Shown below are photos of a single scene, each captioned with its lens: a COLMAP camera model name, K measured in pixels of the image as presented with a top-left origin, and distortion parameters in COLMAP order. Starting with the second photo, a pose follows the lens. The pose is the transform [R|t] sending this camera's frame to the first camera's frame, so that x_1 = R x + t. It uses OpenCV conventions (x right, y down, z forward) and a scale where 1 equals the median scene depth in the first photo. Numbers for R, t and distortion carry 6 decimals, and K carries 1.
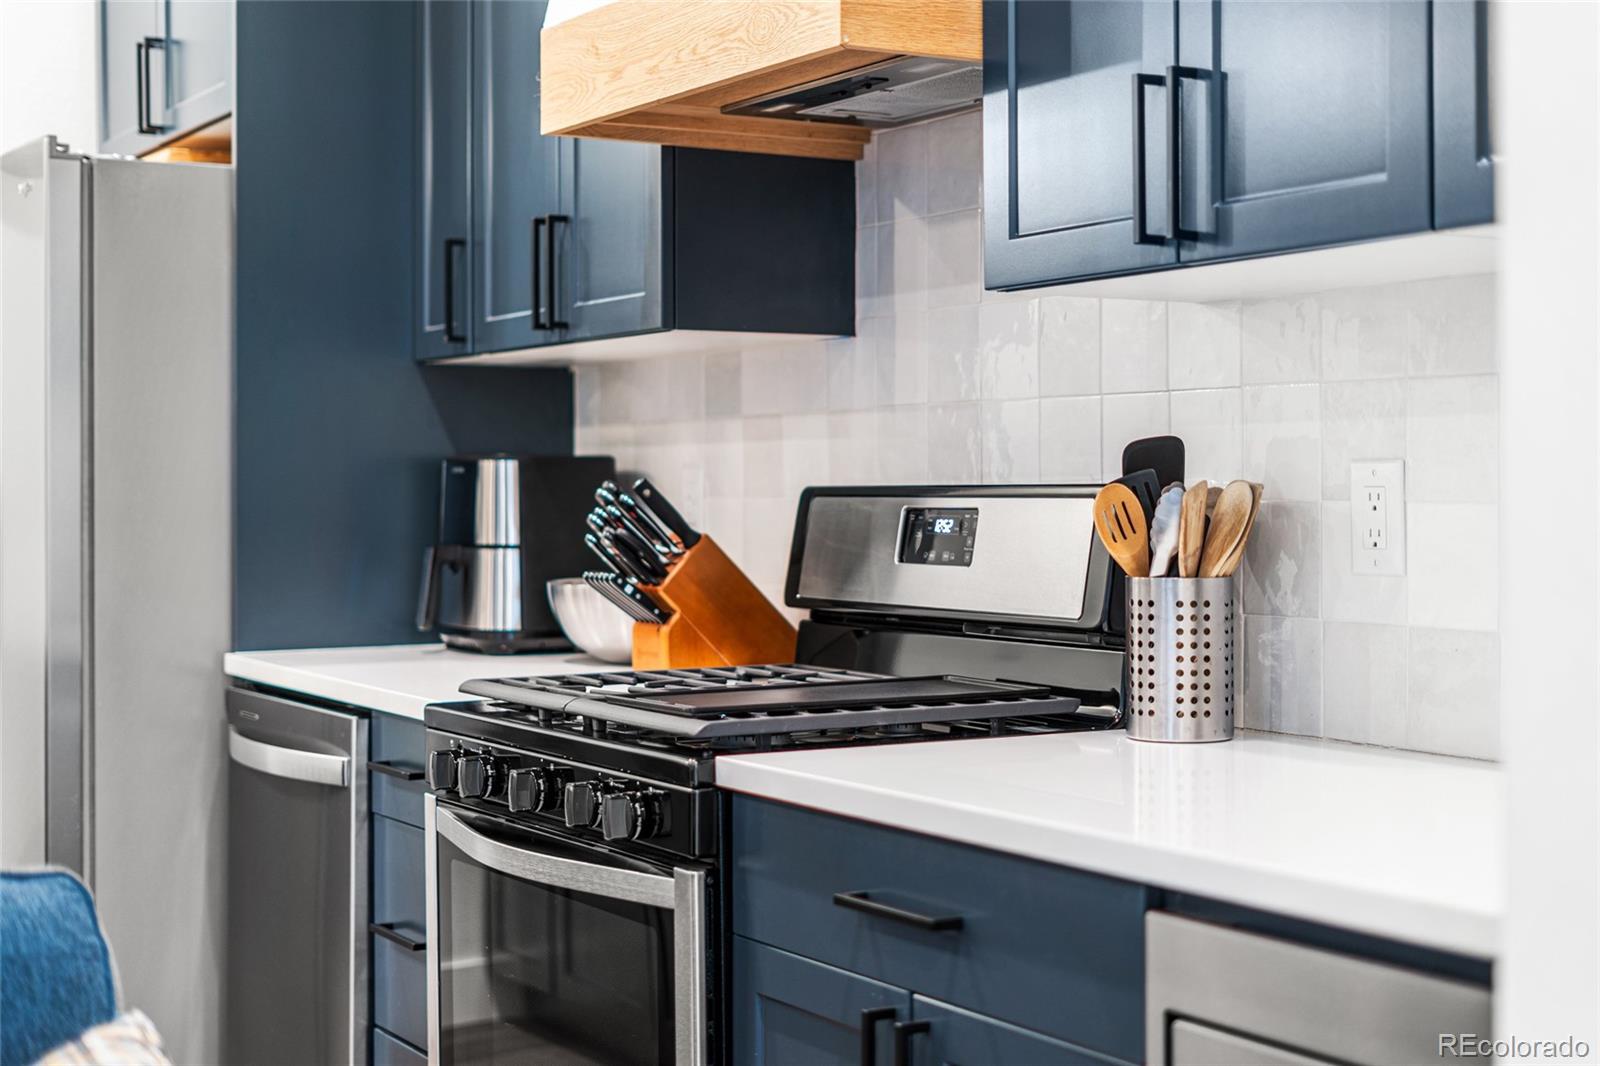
lens RADIAL K [[2338.6, 0, 840.6], [0, 2338.6, 539.8], [0, 0, 1]] dist [-0.013278, 0.000000]
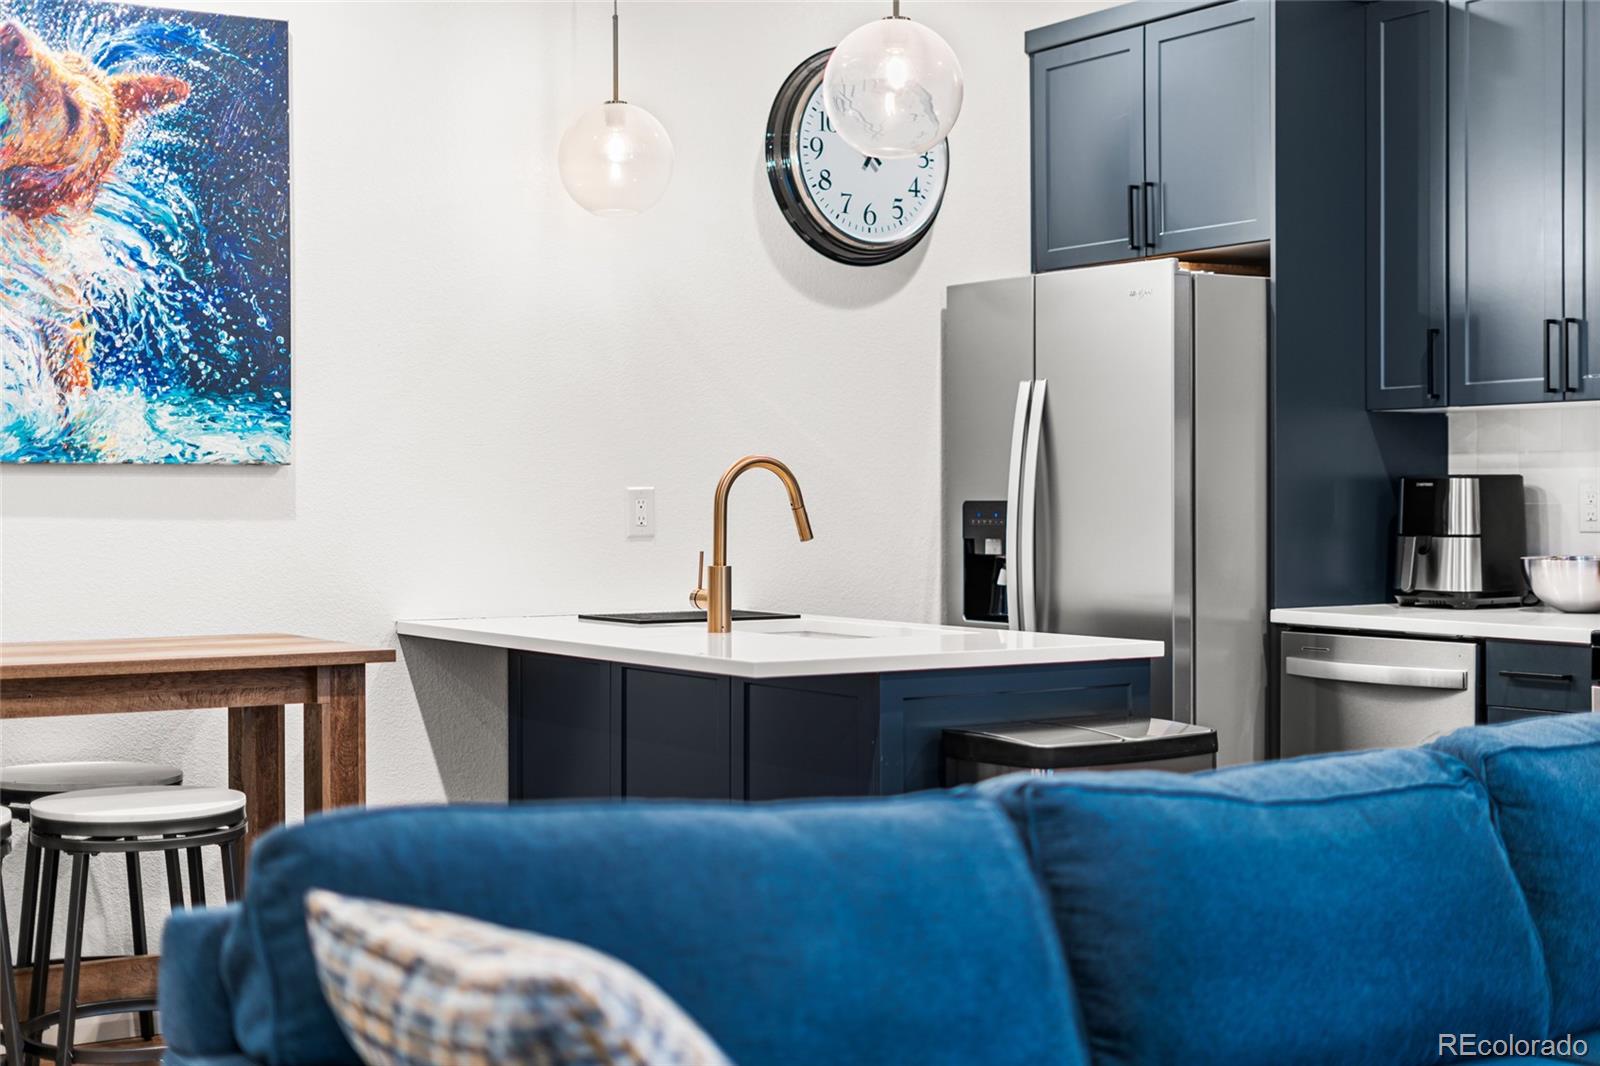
lens RADIAL K [[2338.6, 0, 813.3], [0, 2338.6, 513.6], [0, 0, 1]] dist [-0.013278, 0.000000]
pose [[0.999280, -0.002380, 0.037865, -0.708117], [0.003060, 0.999835, -0.017925, 0.016209], [-0.037816, 0.018028, 0.999122, -0.535083]]
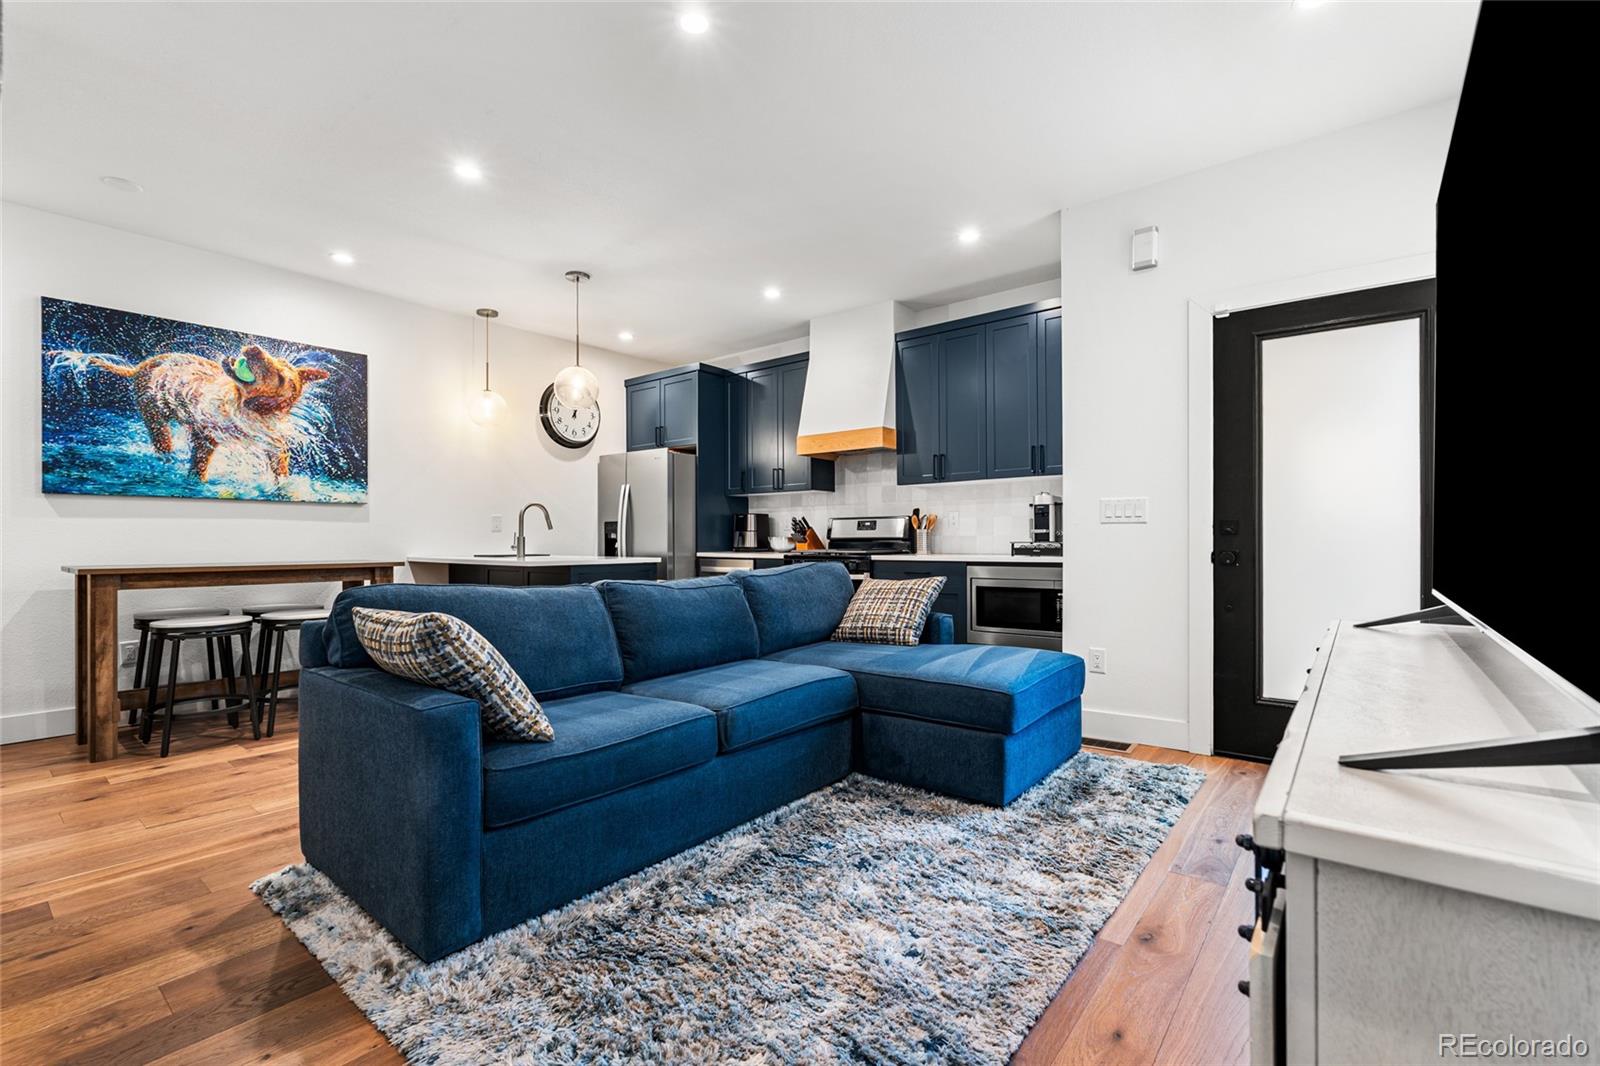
lens RADIAL K [[707.2, 0, 804.9], [0, 707.2, 538.1], [0, 0, 1]] dist [-0.009480, 0.001351]
pose [[0.936404, -0.000464, 0.350925, -0.673990], [0.009821, 0.999642, -0.024886, 0.067508], [-0.350787, 0.026750, 0.936073, -0.580438]]
